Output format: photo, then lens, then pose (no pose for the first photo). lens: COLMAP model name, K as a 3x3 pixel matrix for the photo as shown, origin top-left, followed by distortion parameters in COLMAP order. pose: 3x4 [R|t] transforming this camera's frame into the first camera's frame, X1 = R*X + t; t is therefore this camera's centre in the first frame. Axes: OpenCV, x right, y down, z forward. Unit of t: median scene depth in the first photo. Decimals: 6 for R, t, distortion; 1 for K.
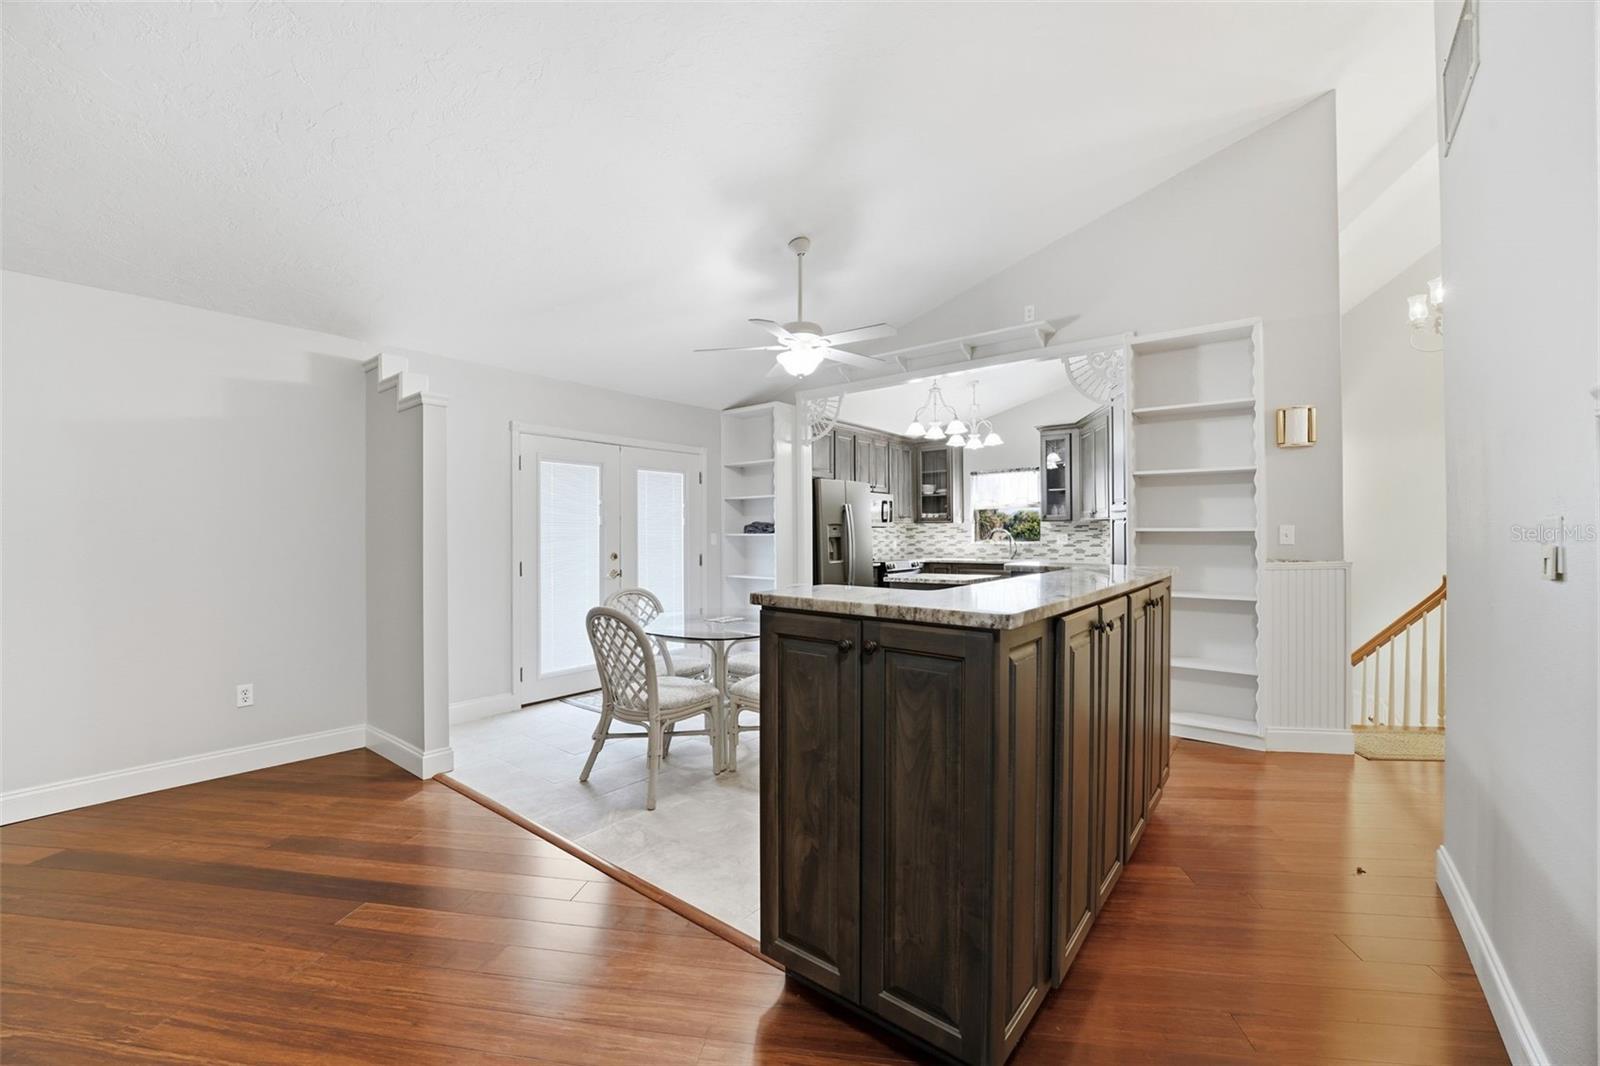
lens RADIAL K [[649.4, 0, 803.1], [0, 649.4, 529.1], [0, 0, 1]] dist [-0.028392, 0.000947]
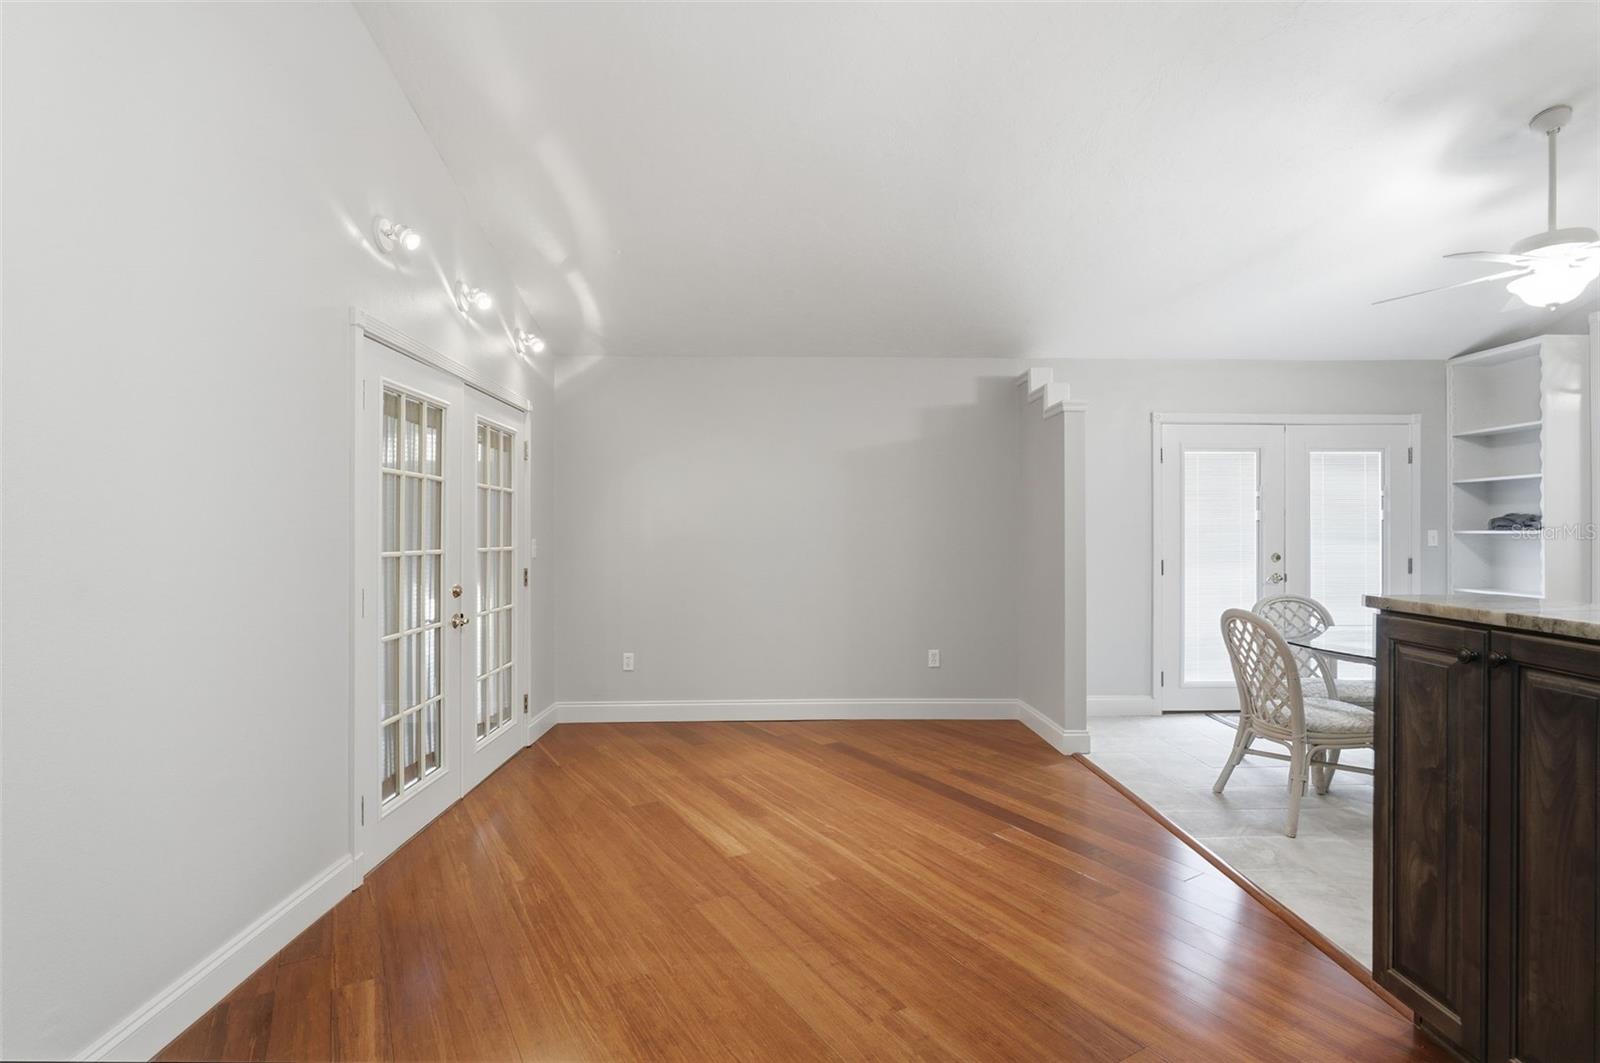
lens RADIAL K [[773.9, 0, 806.9], [0, 773.9, 529.6], [0, 0, 1]] dist [-0.007568, -0.000192]
pose [[0.643000, 0.002397, -0.765862, 0.116423], [0.003510, 0.999975, 0.006076, -0.003031], [0.765858, -0.006595, 0.642976, -0.157168]]
